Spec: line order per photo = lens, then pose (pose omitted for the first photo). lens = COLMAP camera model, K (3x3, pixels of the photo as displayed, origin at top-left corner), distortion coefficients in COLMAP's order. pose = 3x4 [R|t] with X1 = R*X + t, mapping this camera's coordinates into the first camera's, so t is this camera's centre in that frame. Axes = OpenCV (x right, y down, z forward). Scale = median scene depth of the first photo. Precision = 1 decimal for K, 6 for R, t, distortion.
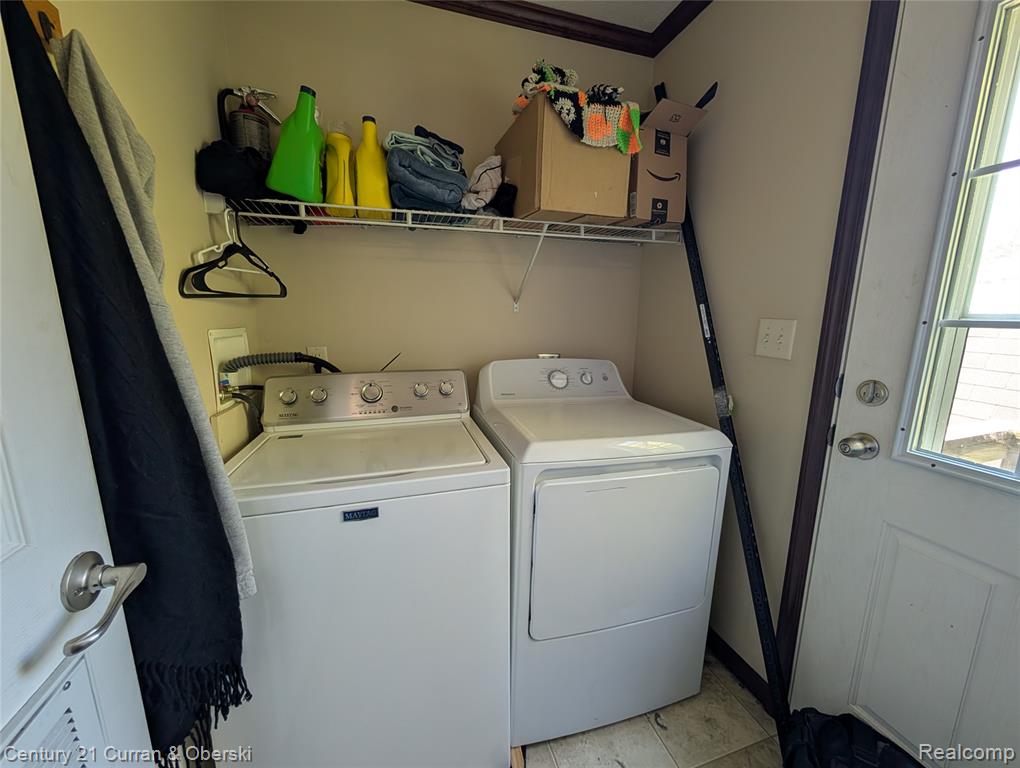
lens RADIAL K [[390.4, 0, 509.3], [0, 390.4, 385.2], [0, 0, 1]] dist [-0.000001, 0.000233]
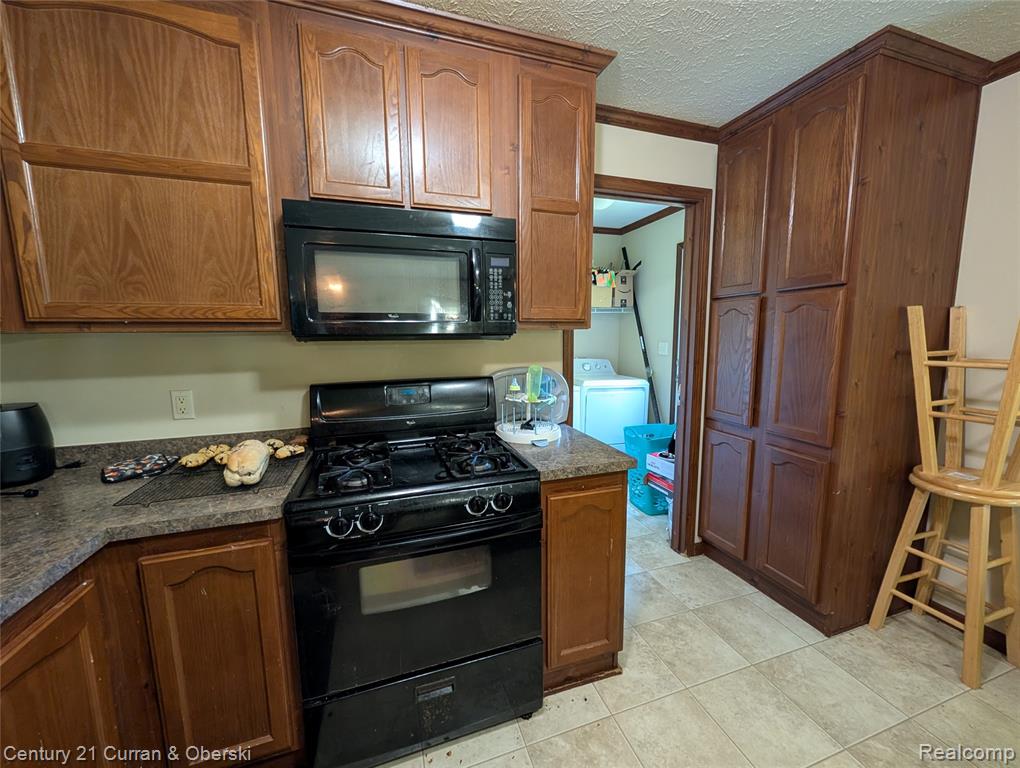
lens RADIAL K [[393.8, 0, 511.7], [0, 393.8, 384.4], [0, 0, 1]] dist [0.000708, -0.000005]
pose [[0.999585, -0.017468, 0.022890, -0.489339], [0.018802, 0.998058, -0.059389, 0.281778], [-0.021808, 0.059795, 0.997972, -1.765280]]
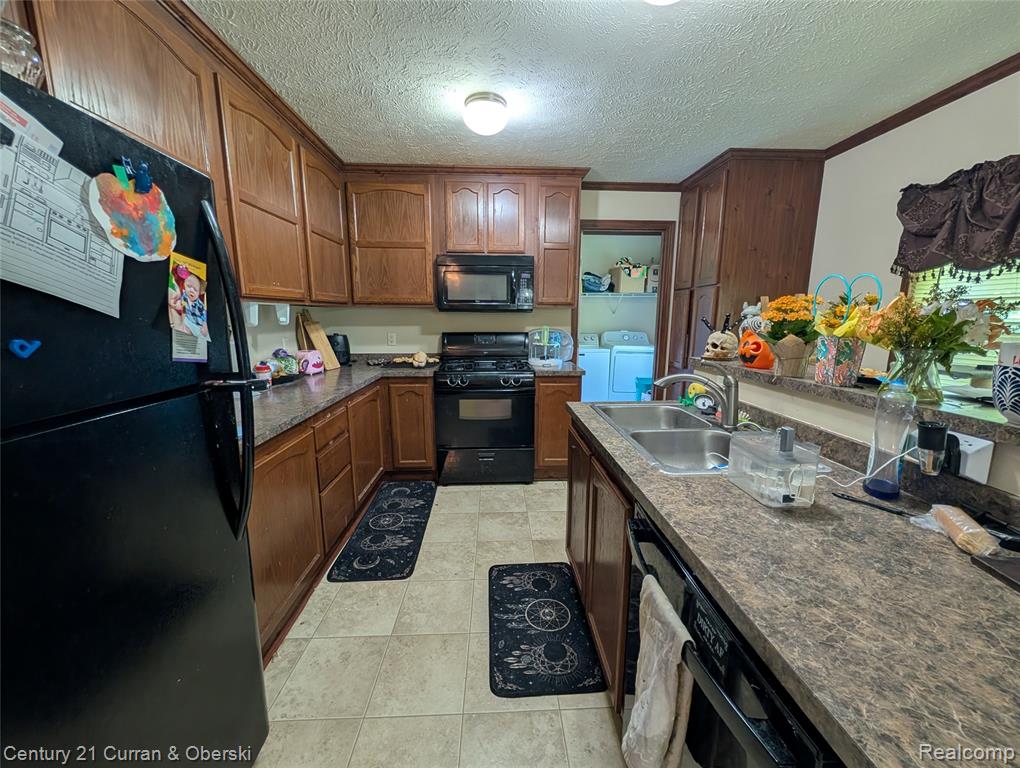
lens RADIAL K [[390.4, 0, 509.3], [0, 390.4, 385.2], [0, 0, 1]] dist [-0.000001, 0.000233]
pose [[0.968484, 0.043812, -0.245193, 0.001088], [-0.045995, 0.998937, -0.003181, 0.534079], [0.244793, 0.014358, 0.969469, -2.938792]]
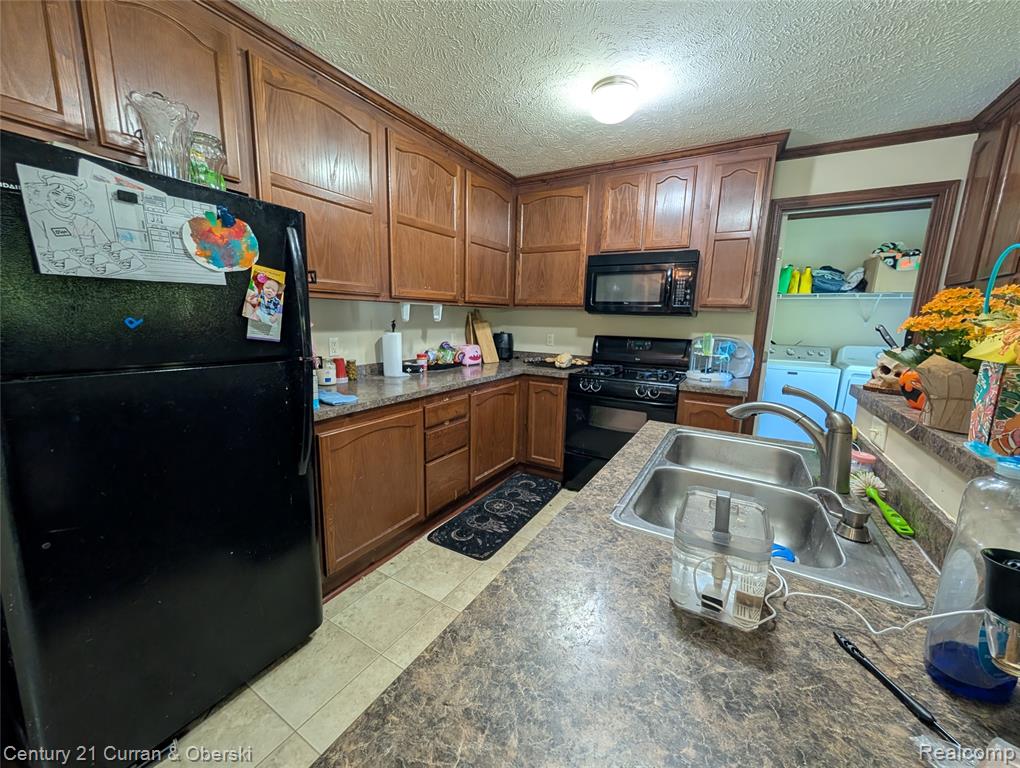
lens RADIAL K [[390.4, 0, 509.3], [0, 390.4, 385.2], [0, 0, 1]] dist [-0.000001, 0.000233]
pose [[0.675084, 0.142906, -0.723768, 0.409699], [-0.159056, 0.986180, 0.046361, 0.487672], [0.720391, 0.083822, 0.688484, -2.656624]]
